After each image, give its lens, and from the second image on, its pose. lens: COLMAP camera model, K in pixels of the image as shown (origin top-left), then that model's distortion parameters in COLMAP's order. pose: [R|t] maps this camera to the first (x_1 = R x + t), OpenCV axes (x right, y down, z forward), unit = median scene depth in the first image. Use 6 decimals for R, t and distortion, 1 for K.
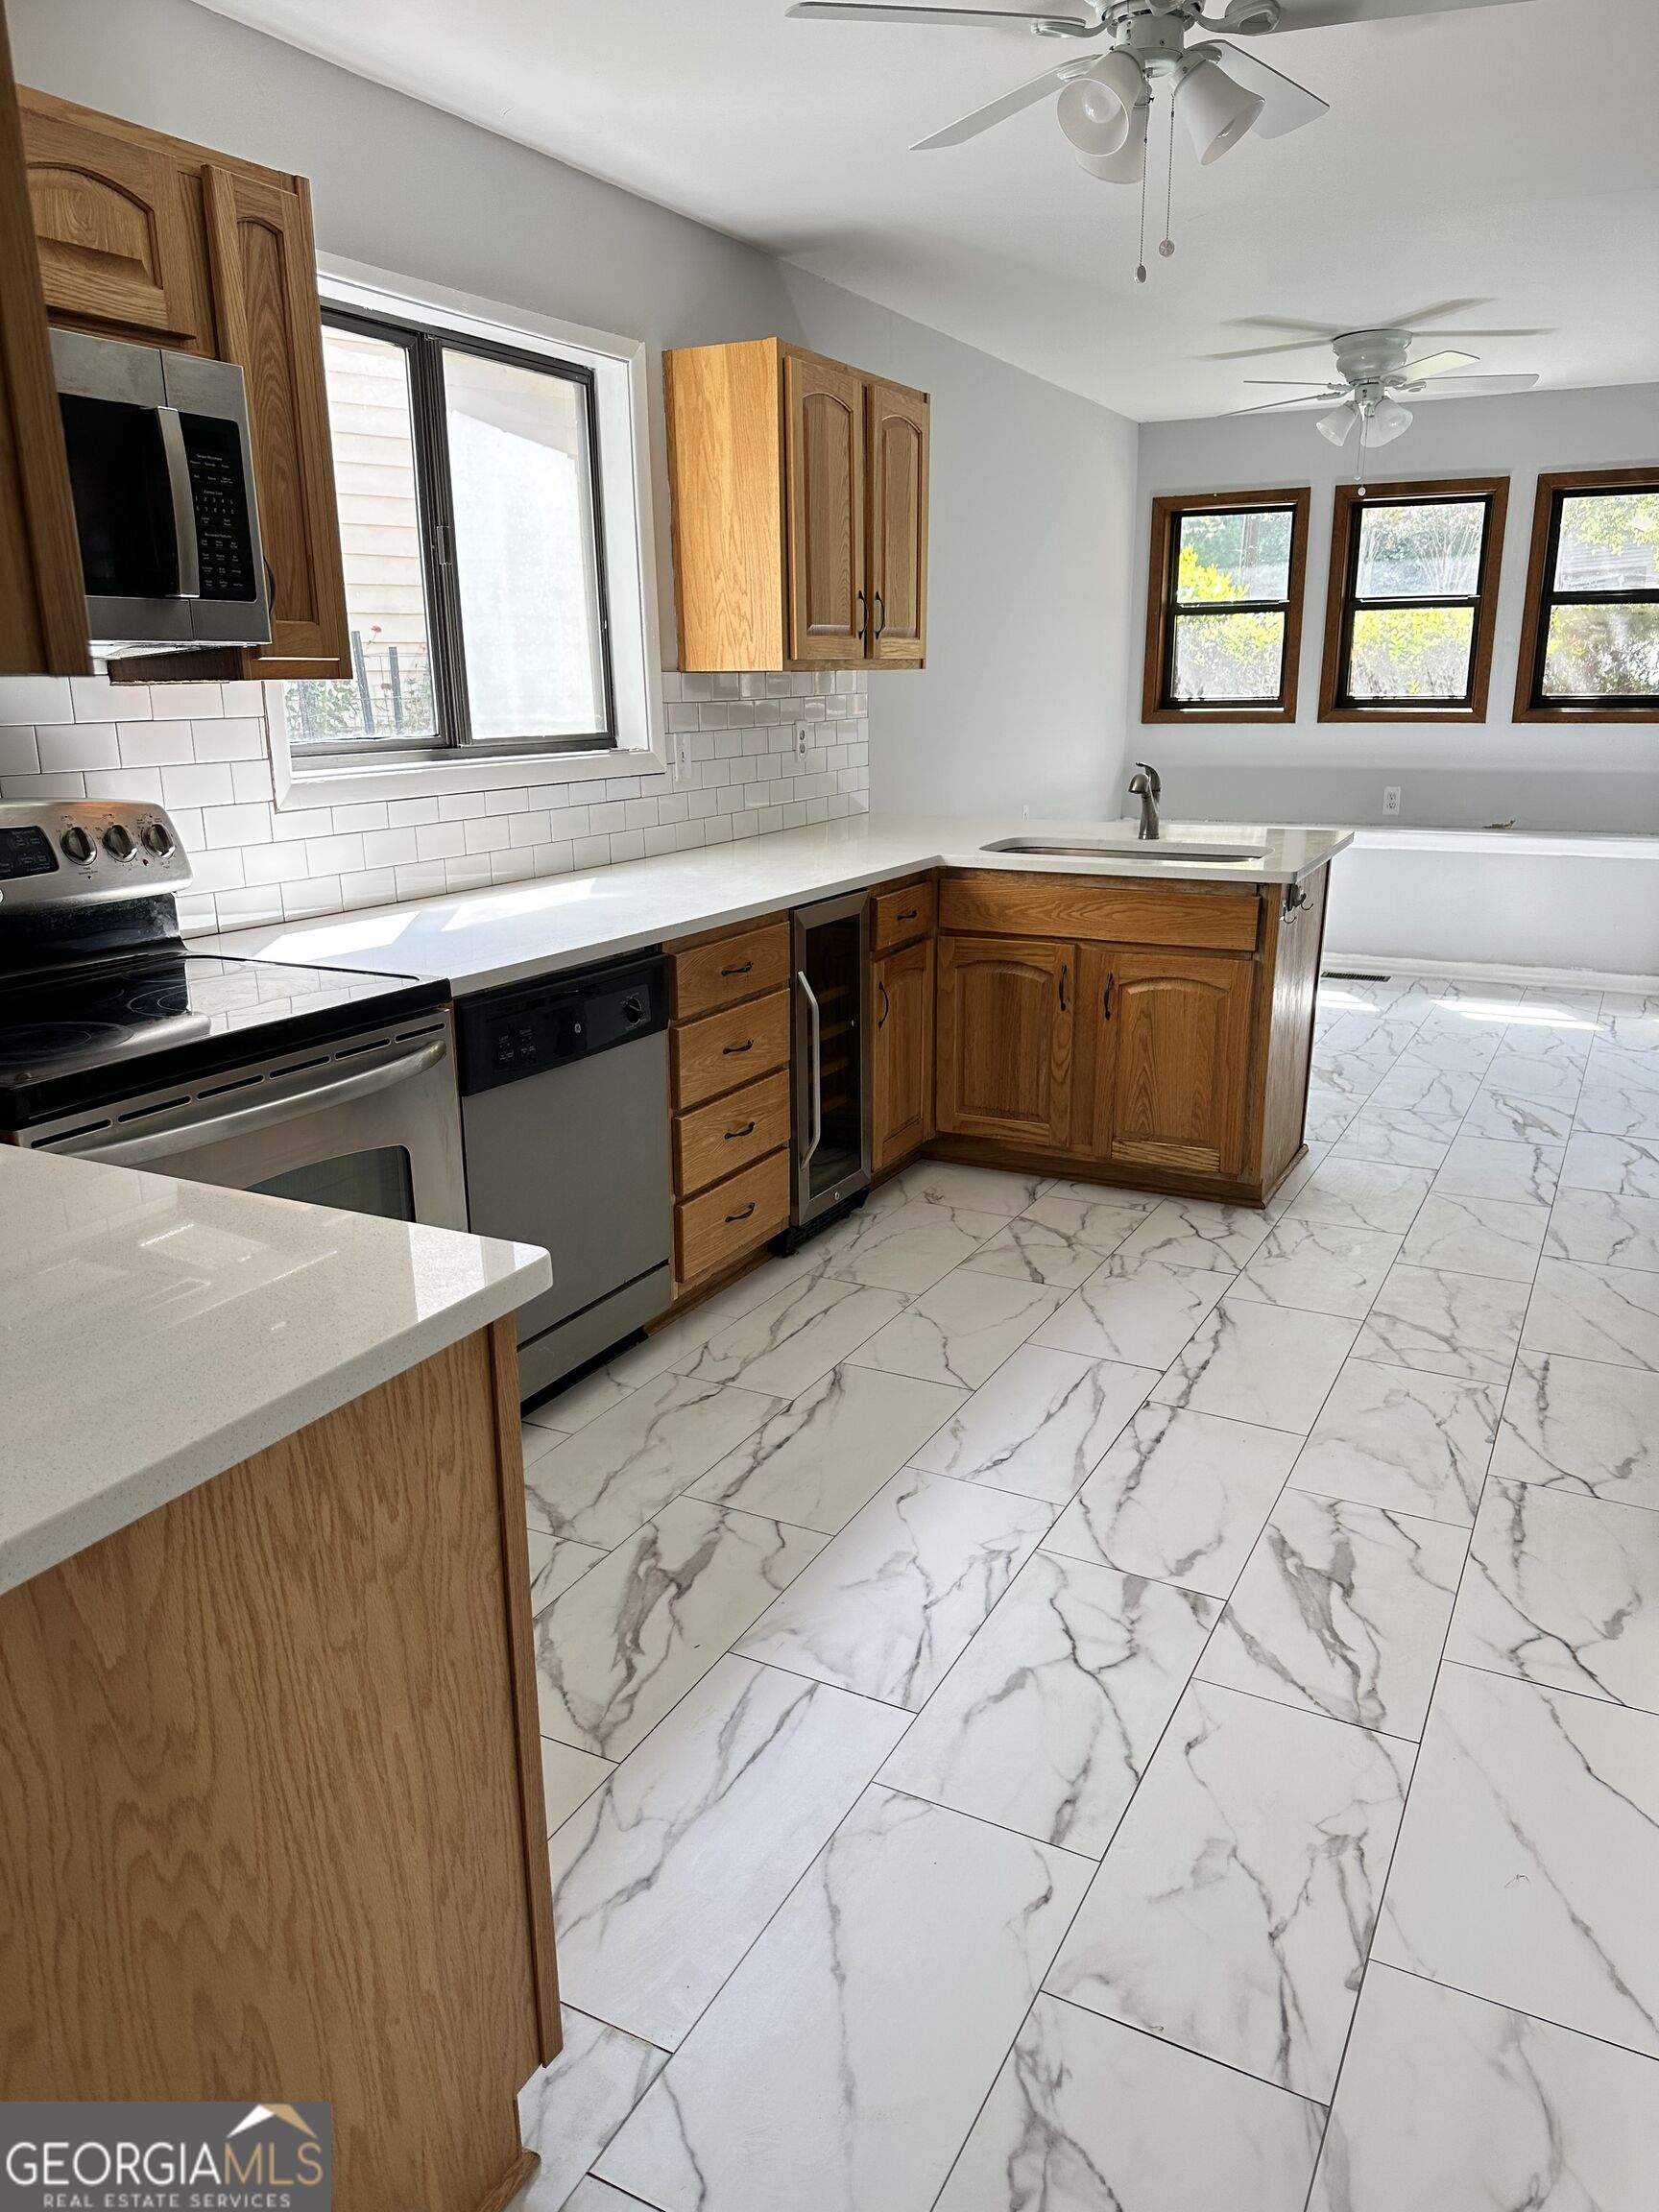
lens RADIAL K [[1527.6, 0, 838.6], [0, 1527.6, 1107.0], [0, 0, 1]] dist [0.001749, -0.008746]
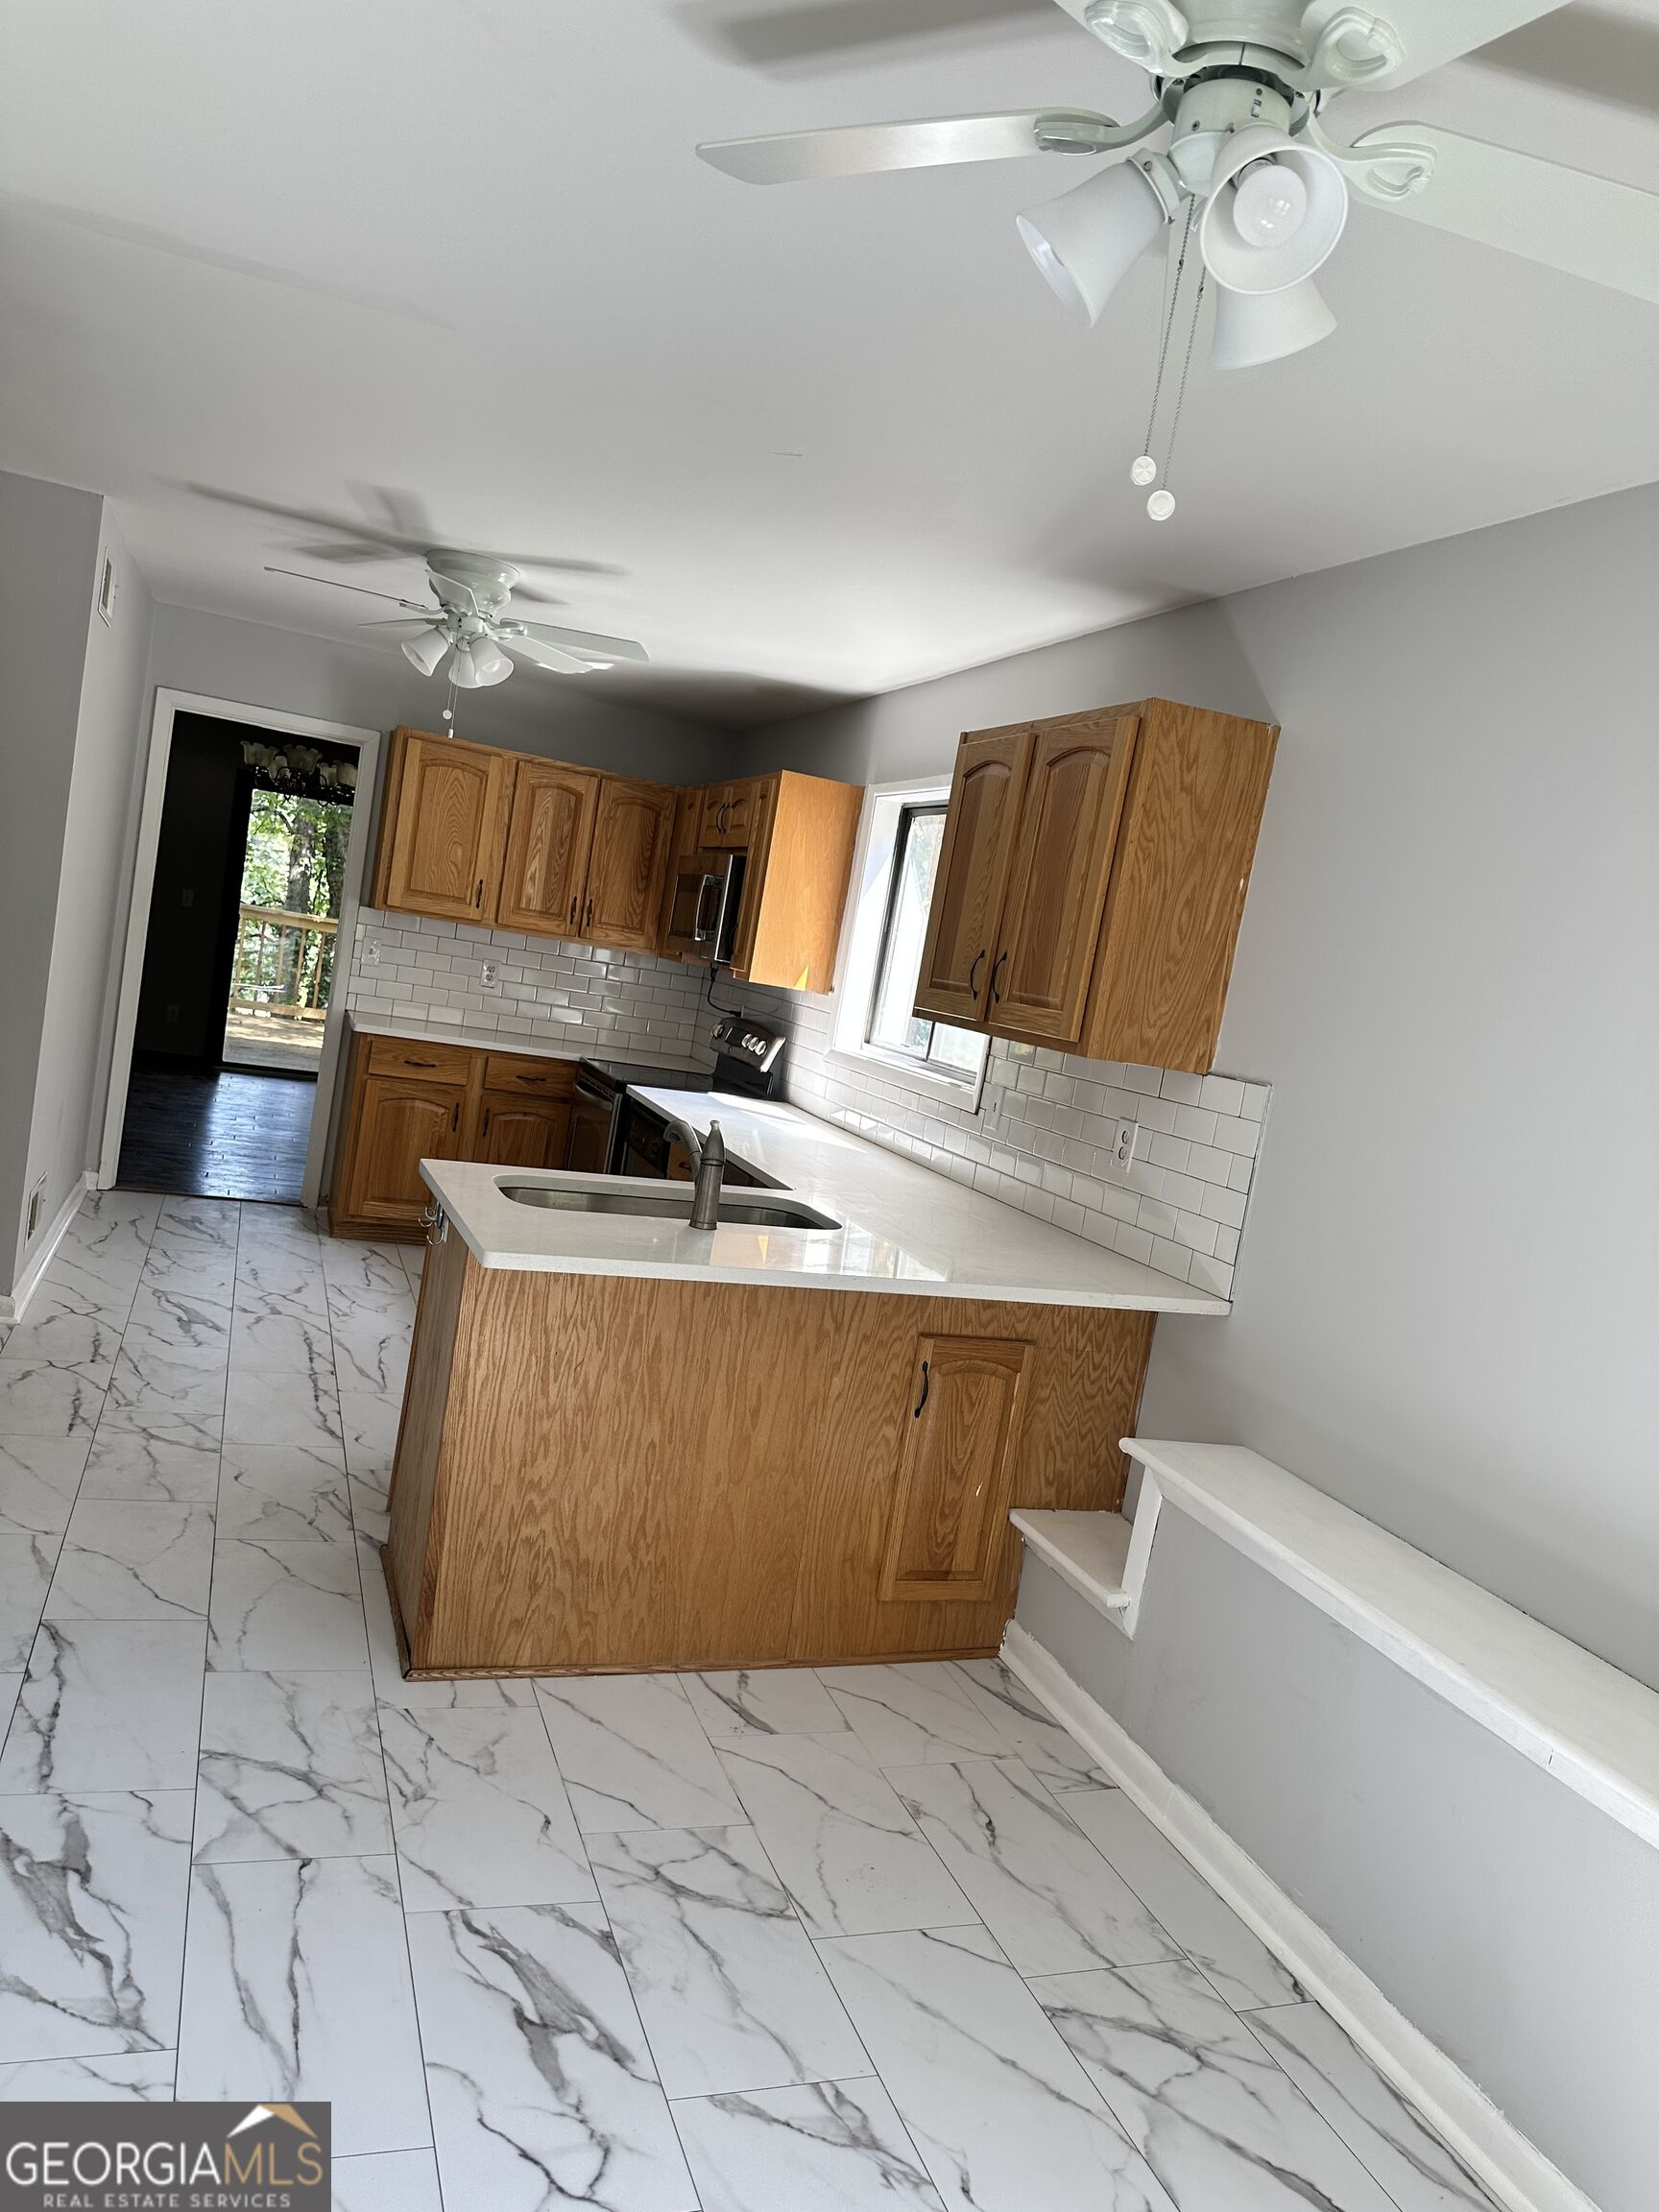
lens RADIAL K [[1527.6, 0, 835.1], [0, 1527.6, 1105.5], [0, 0, 1]] dist [0.001749, -0.008746]
pose [[-0.656922, -0.015956, -0.753790, 1.101721], [-0.354513, 0.888898, 0.290140, -0.725431], [0.665413, 0.457827, -0.589593, 2.240307]]
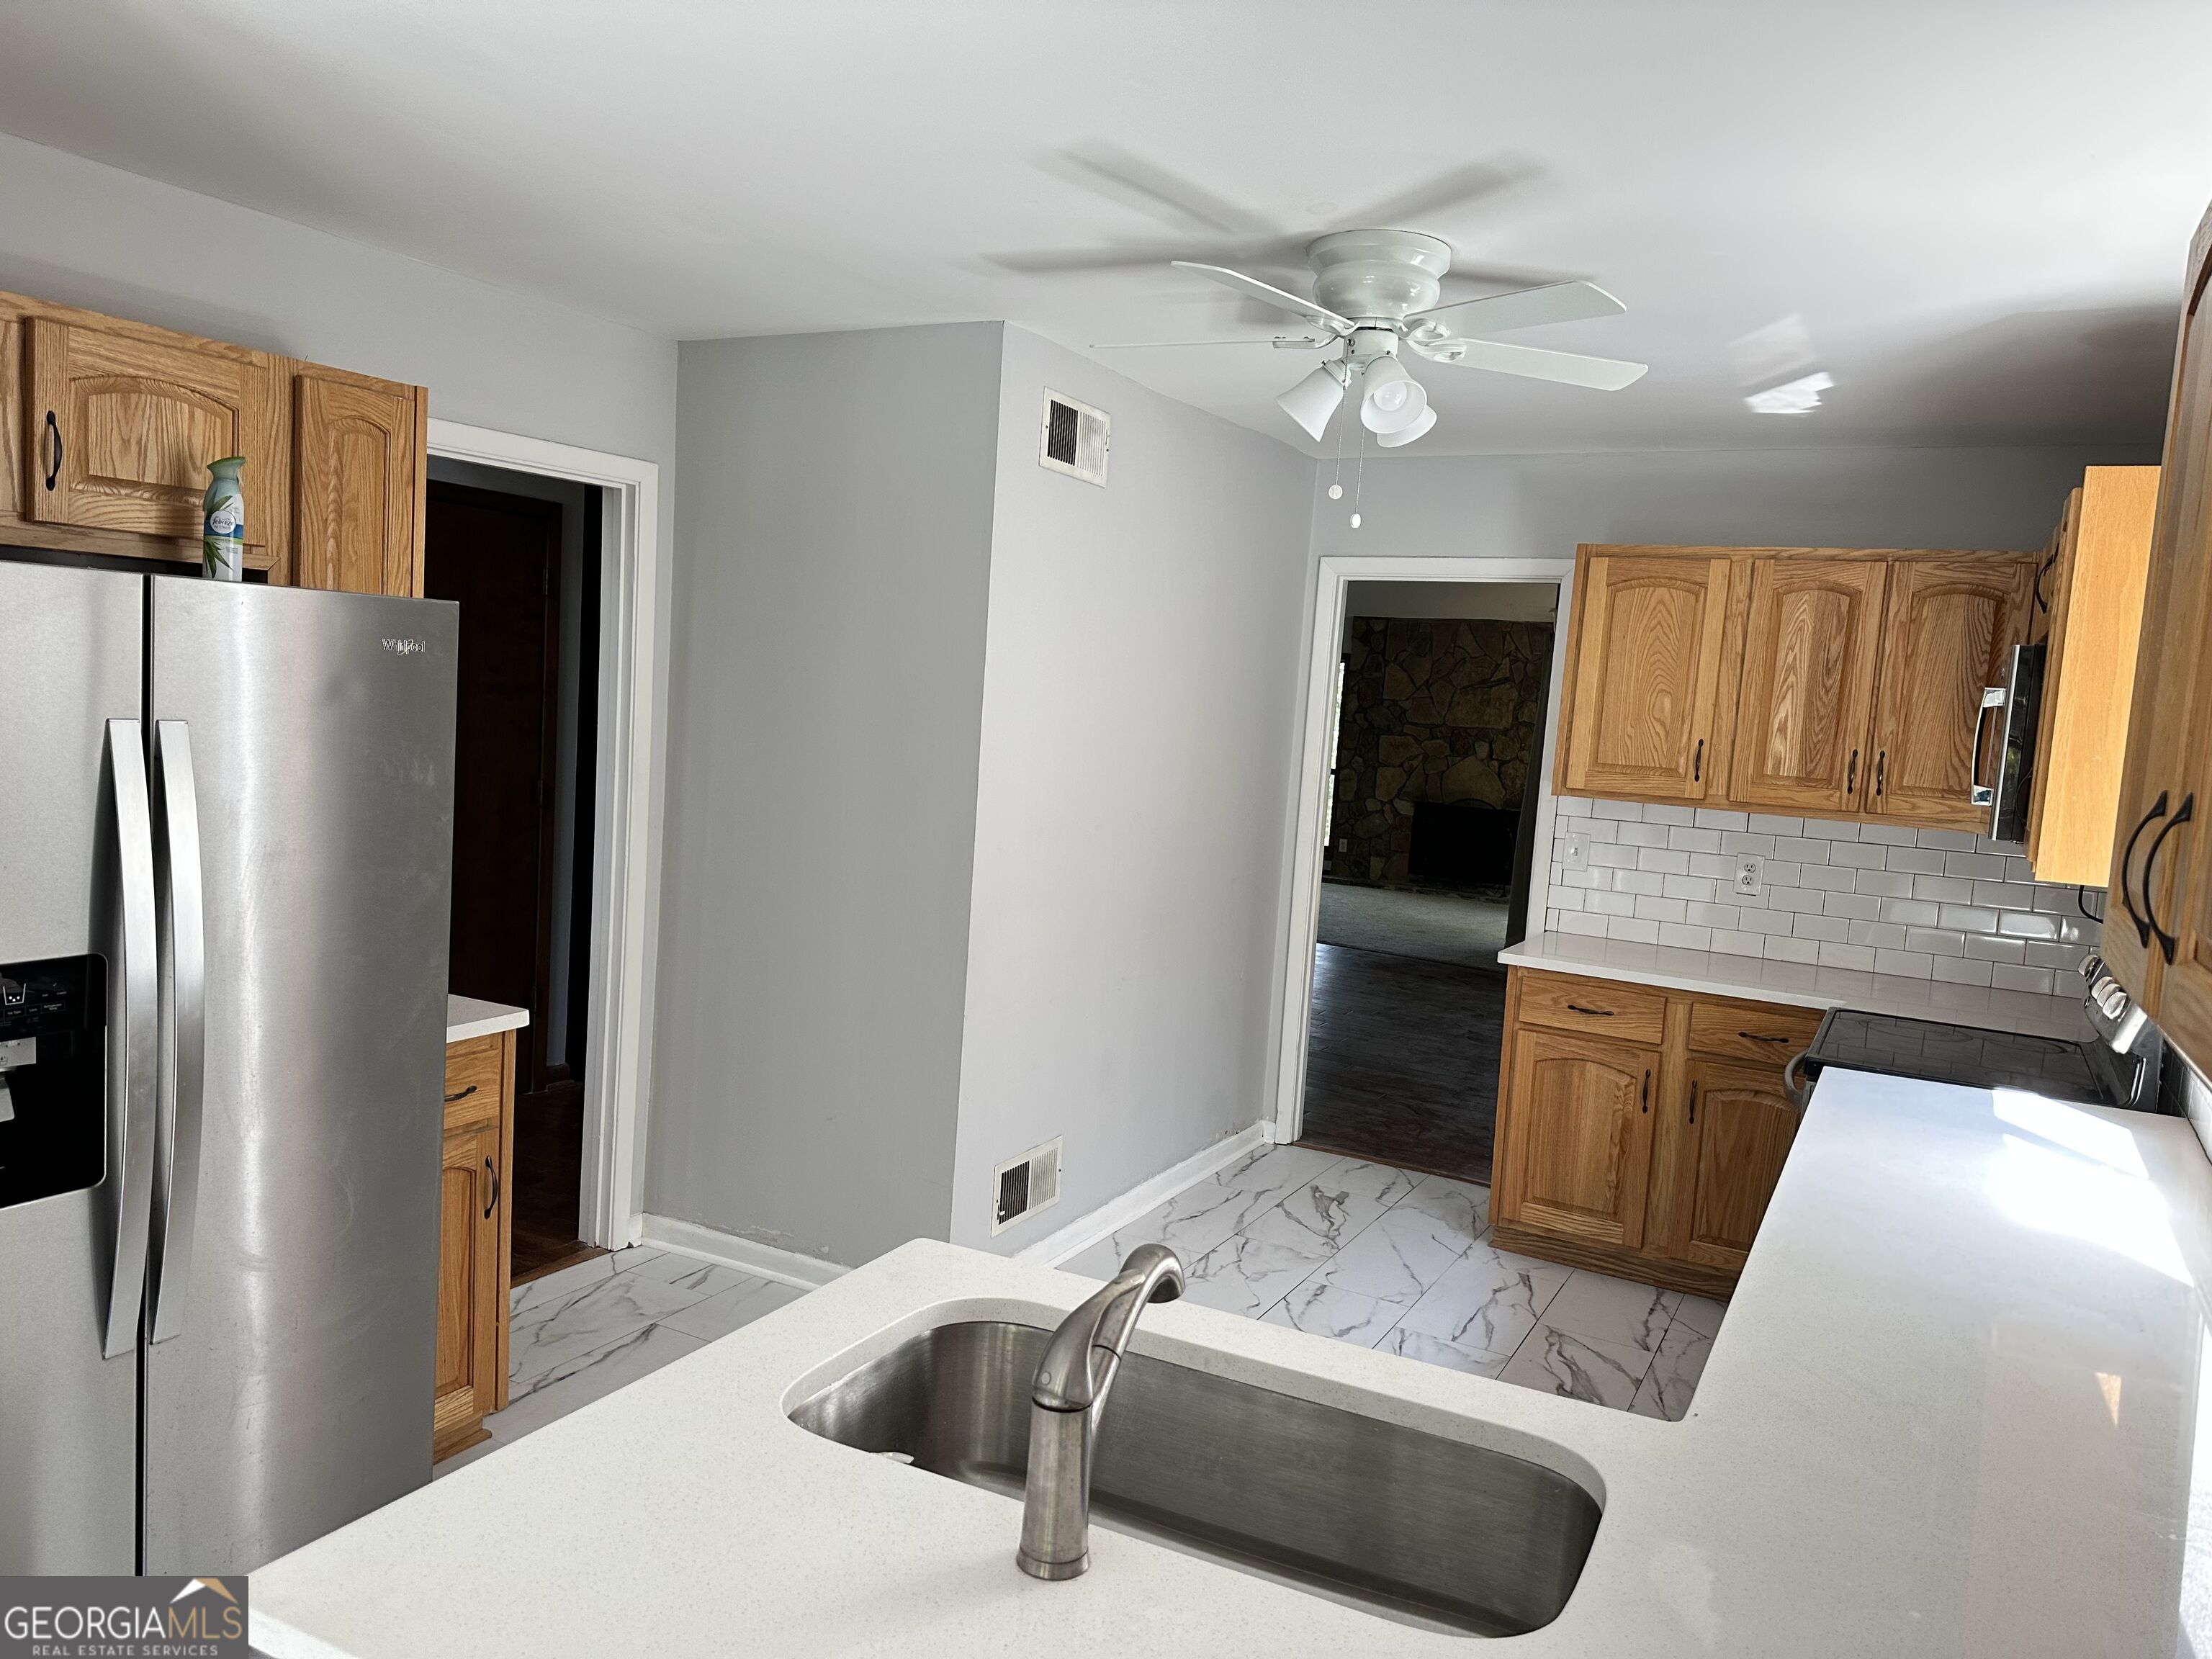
lens RADIAL K [[1527.6, 0, 1096.3], [0, 1527.6, 827.0], [0, 0, 1]] dist [0.001749, -0.008746]
pose [[-0.998926, -0.042316, 0.018859, 0.305692], [-0.032561, 0.930848, 0.363954, -0.638481], [-0.032956, 0.362949, -0.931226, 1.887874]]
